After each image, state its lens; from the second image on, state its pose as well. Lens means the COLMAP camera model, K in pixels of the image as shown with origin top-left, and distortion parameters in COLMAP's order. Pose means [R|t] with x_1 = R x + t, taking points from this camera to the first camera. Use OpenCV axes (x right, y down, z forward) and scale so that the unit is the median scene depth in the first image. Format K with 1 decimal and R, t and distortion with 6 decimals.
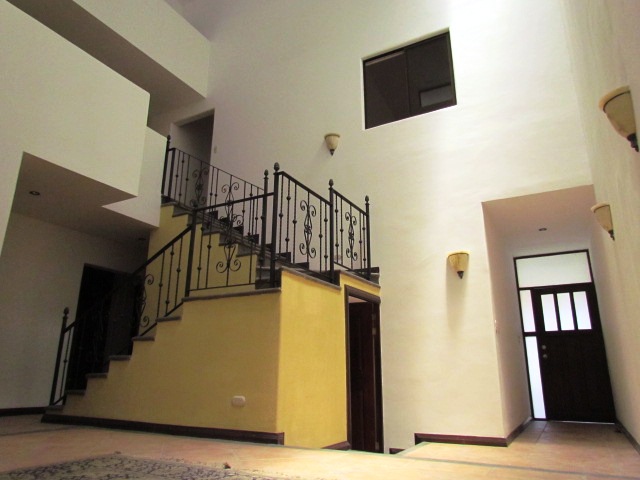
lens RADIAL K [[456.5, 0, 323.8], [0, 456.5, 240.5], [0, 0, 1]] dist [-0.033463, 0.019866]
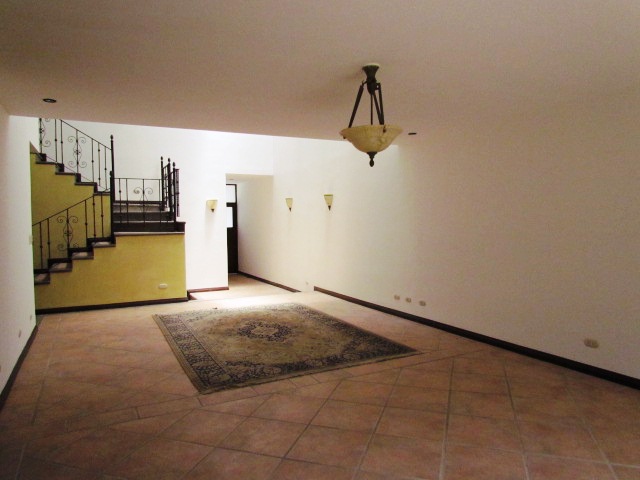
lens RADIAL K [[454.0, 0, 323.8], [0, 454.0, 240.1], [0, 0, 1]] dist [-0.027844, 0.012925]
pose [[0.562327, -0.045875, 0.825641, -1.001849], [-0.223793, 0.952756, 0.205359, -0.298419], [-0.796056, -0.300252, 0.525494, -0.417538]]
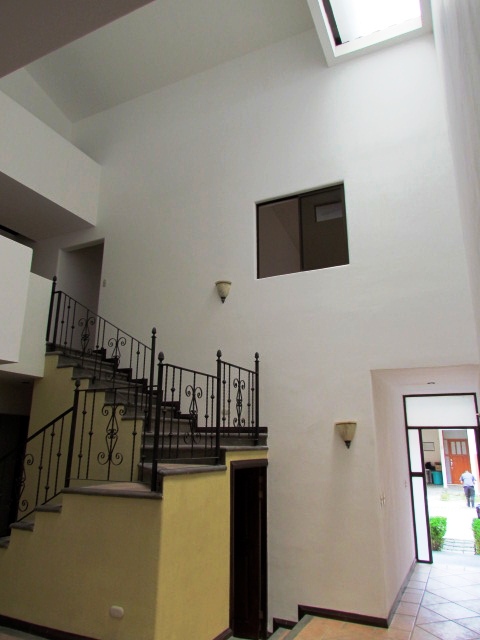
lens RADIAL K [[456.5, 0, 242.3], [0, 456.5, 320.8], [0, 0, 1]] dist [-0.033463, 0.019866]
pose [[0.998836, 0.016645, 0.045272, 0.019217], [-0.017600, 0.999629, 0.020774, -0.204739], [-0.044909, -0.021546, 0.998759, 0.018472]]
